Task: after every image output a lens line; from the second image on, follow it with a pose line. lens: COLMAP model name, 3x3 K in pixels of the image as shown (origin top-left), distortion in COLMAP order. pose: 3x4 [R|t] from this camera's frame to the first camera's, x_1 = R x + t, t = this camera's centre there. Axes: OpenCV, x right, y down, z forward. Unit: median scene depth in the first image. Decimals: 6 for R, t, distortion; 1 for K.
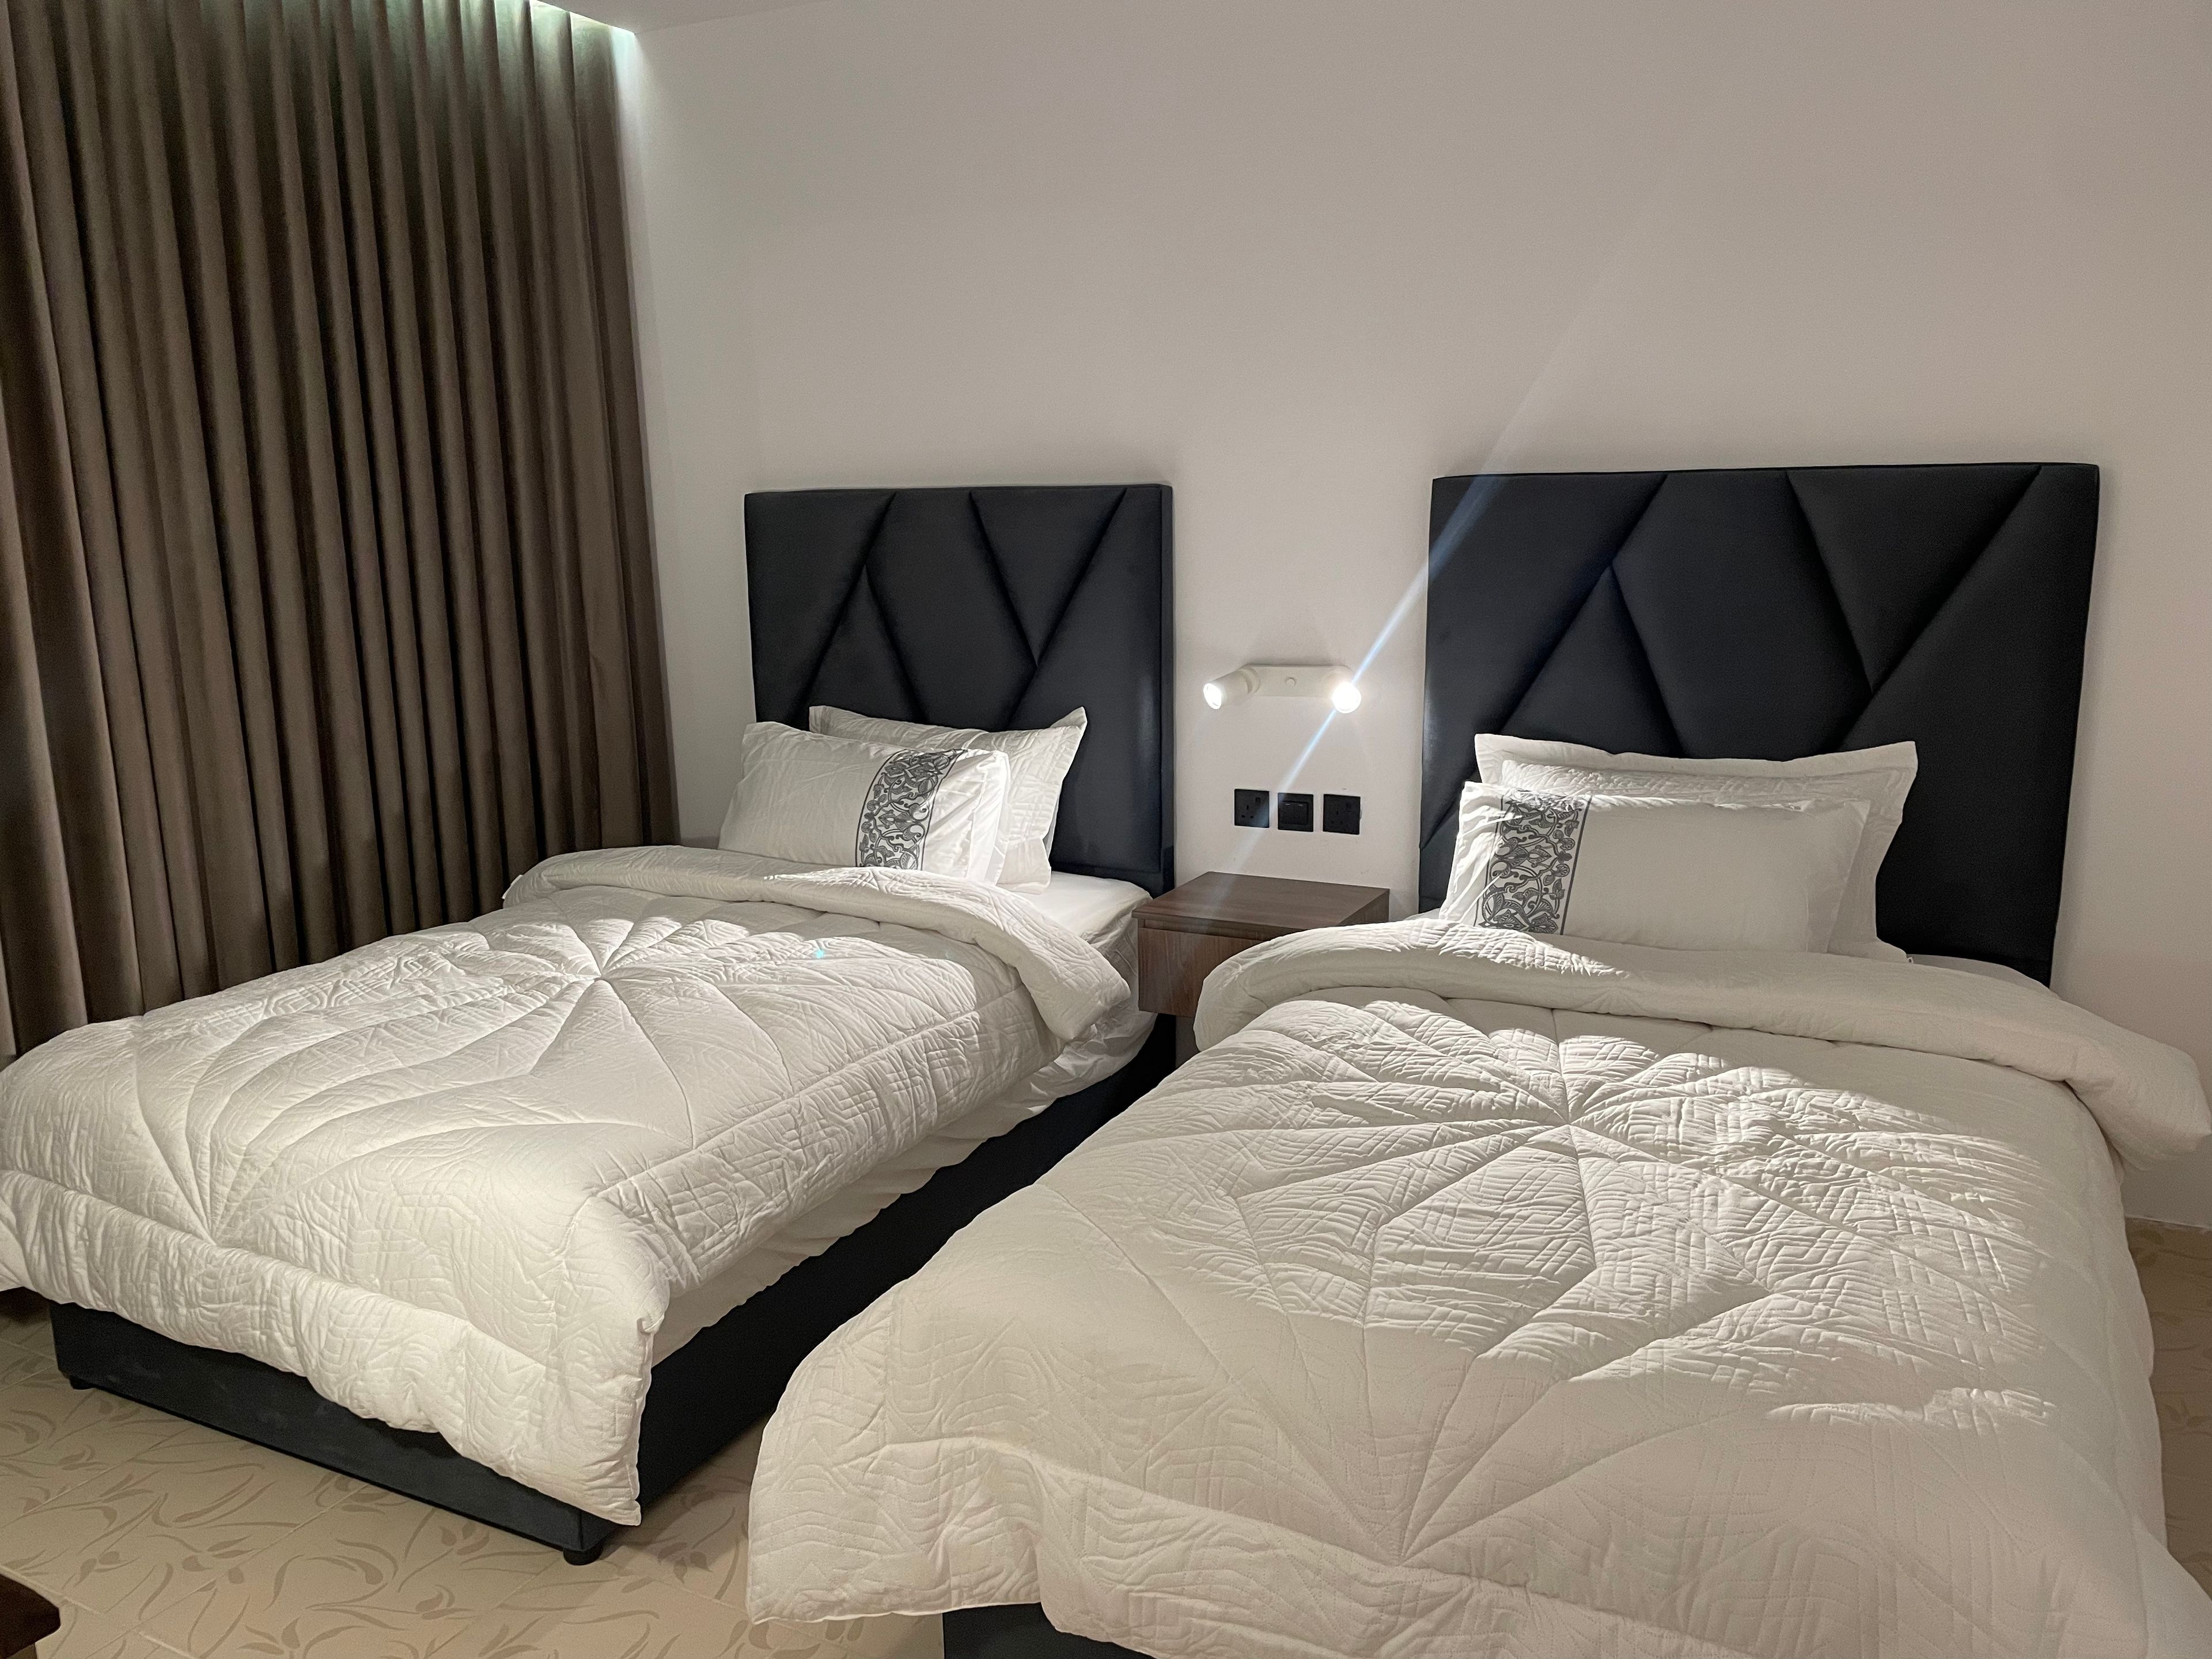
lens RADIAL K [[1685.0, 0, 1106.4], [0, 1685.0, 822.7], [0, 0, 1]] dist [0.098404, -0.126705]
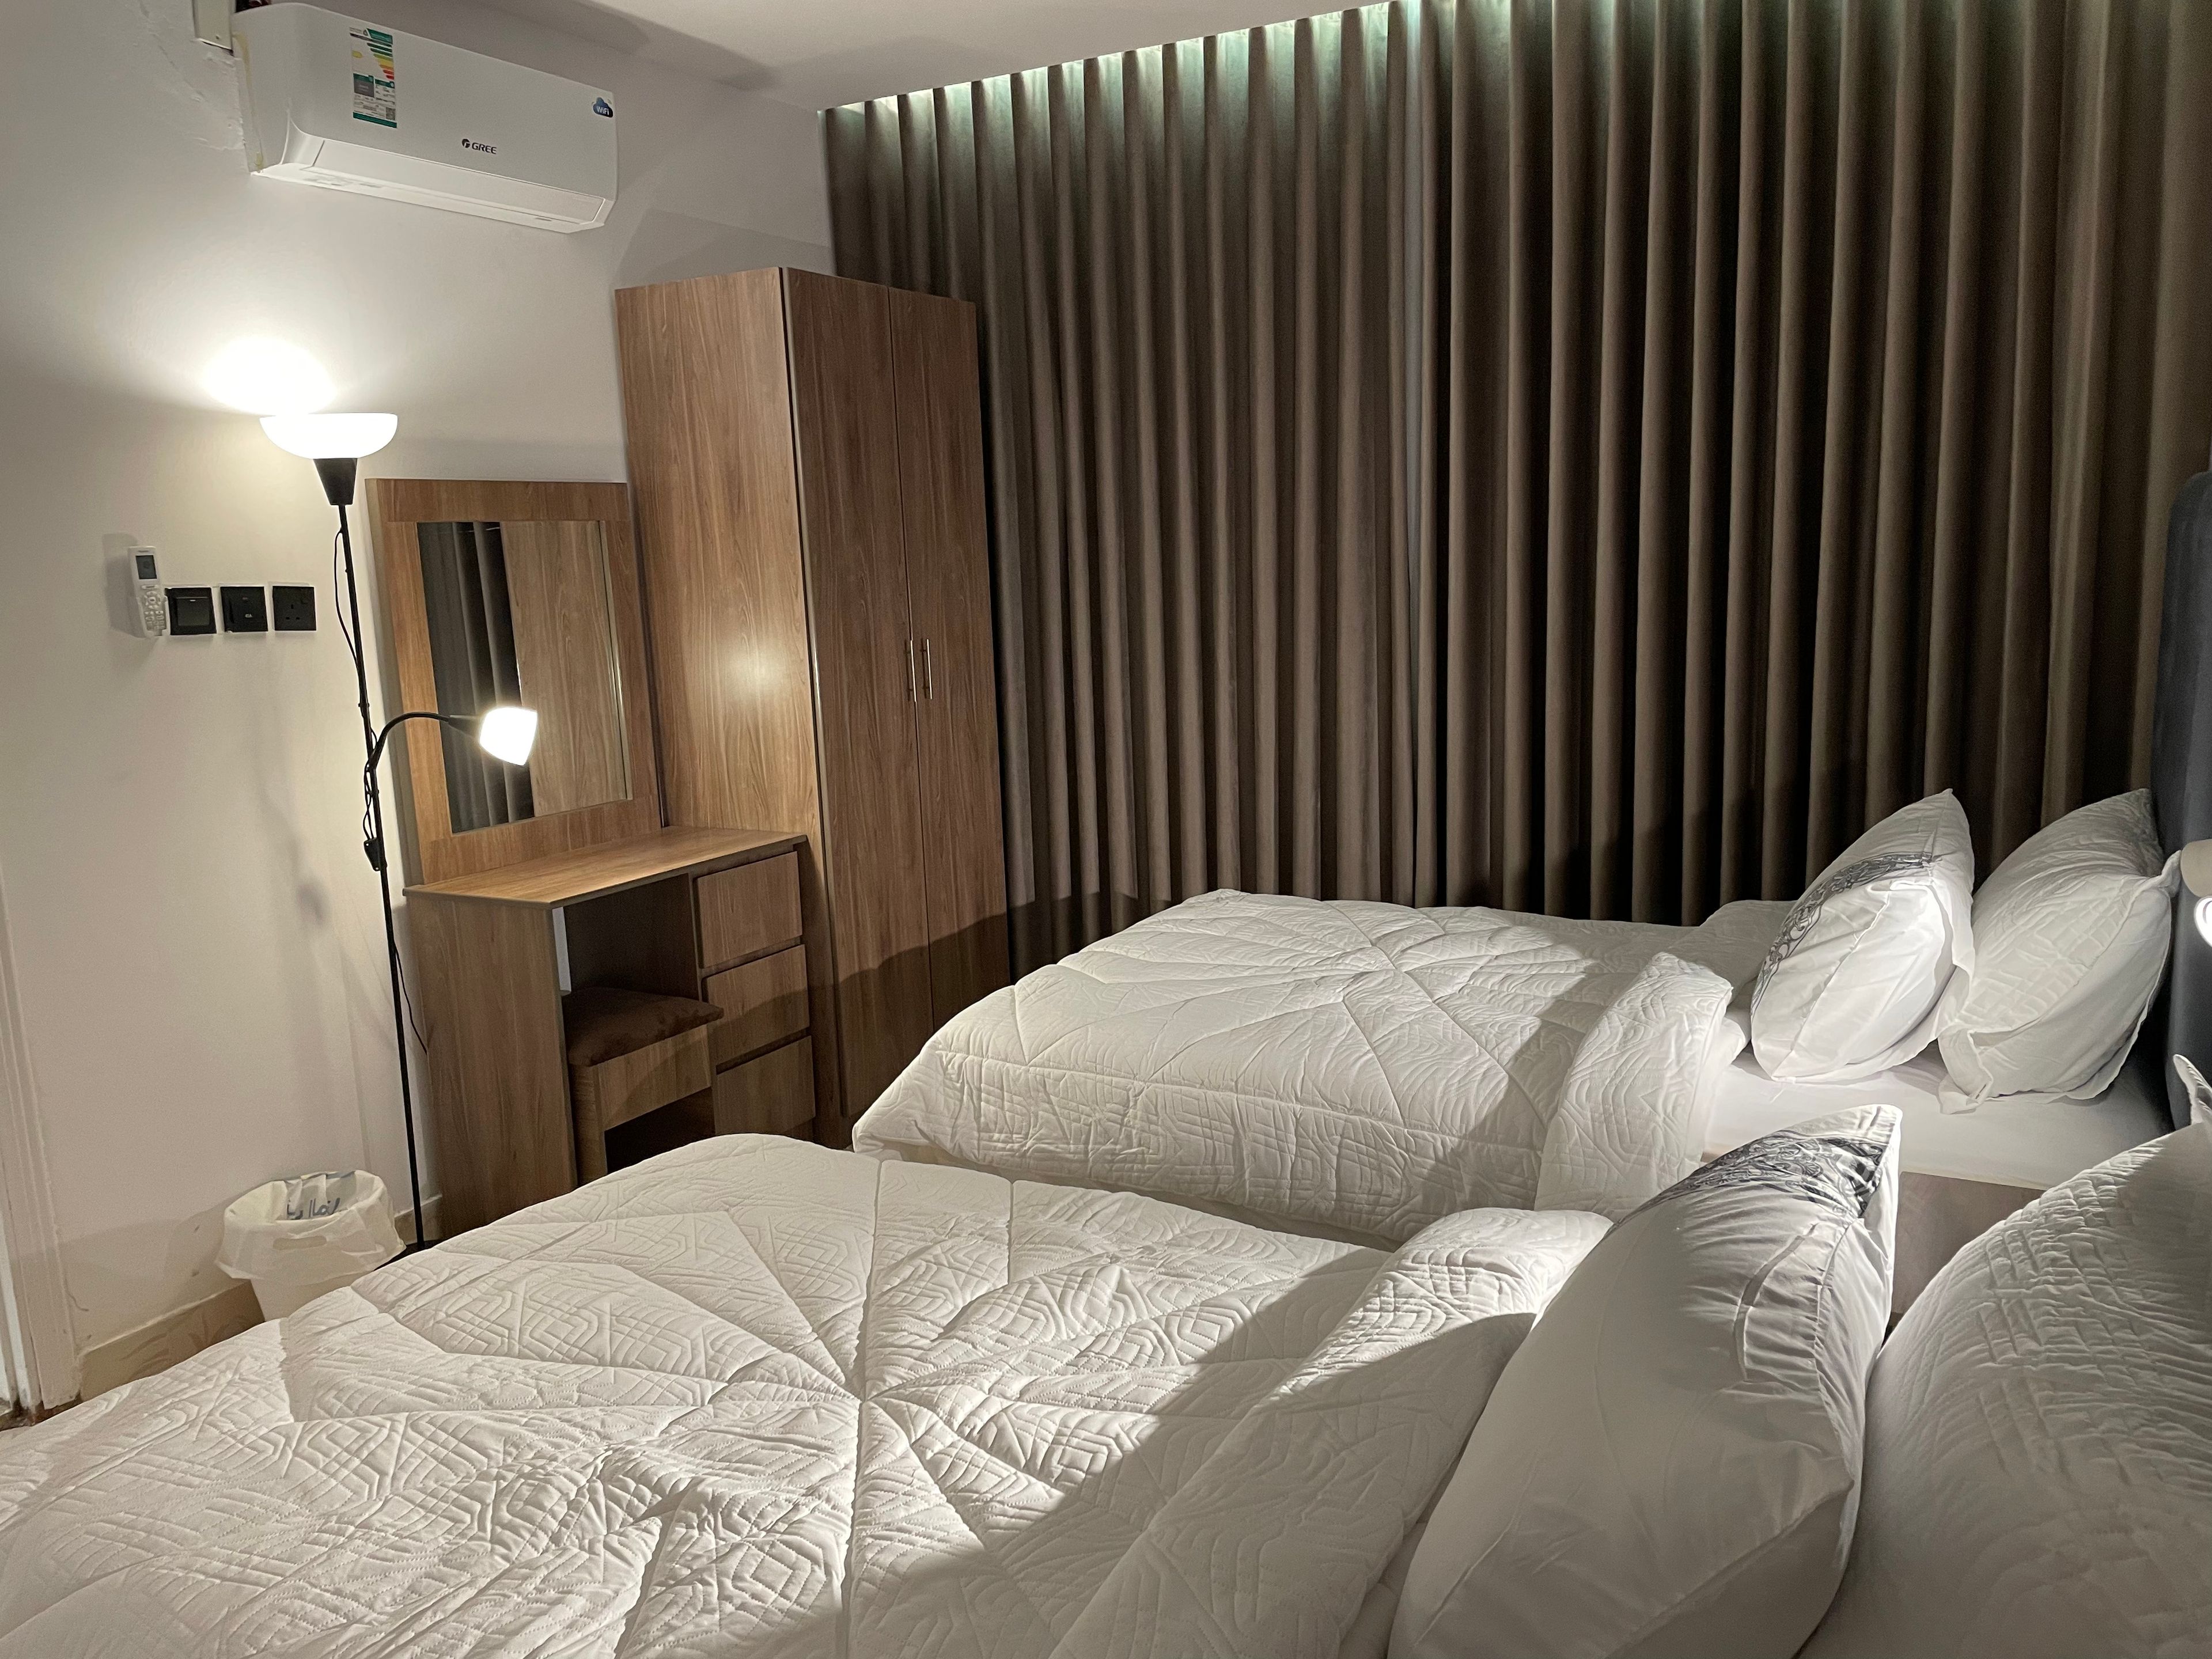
lens RADIAL K [[1685.0, 0, 1106.4], [0, 1685.0, 822.7], [0, 0, 1]] dist [0.098404, -0.126705]
pose [[-0.038824, 0.176709, -0.983497, 0.846388], [-0.153425, 0.971514, 0.180612, -0.189523], [0.987397, 0.157905, -0.010606, 0.964320]]
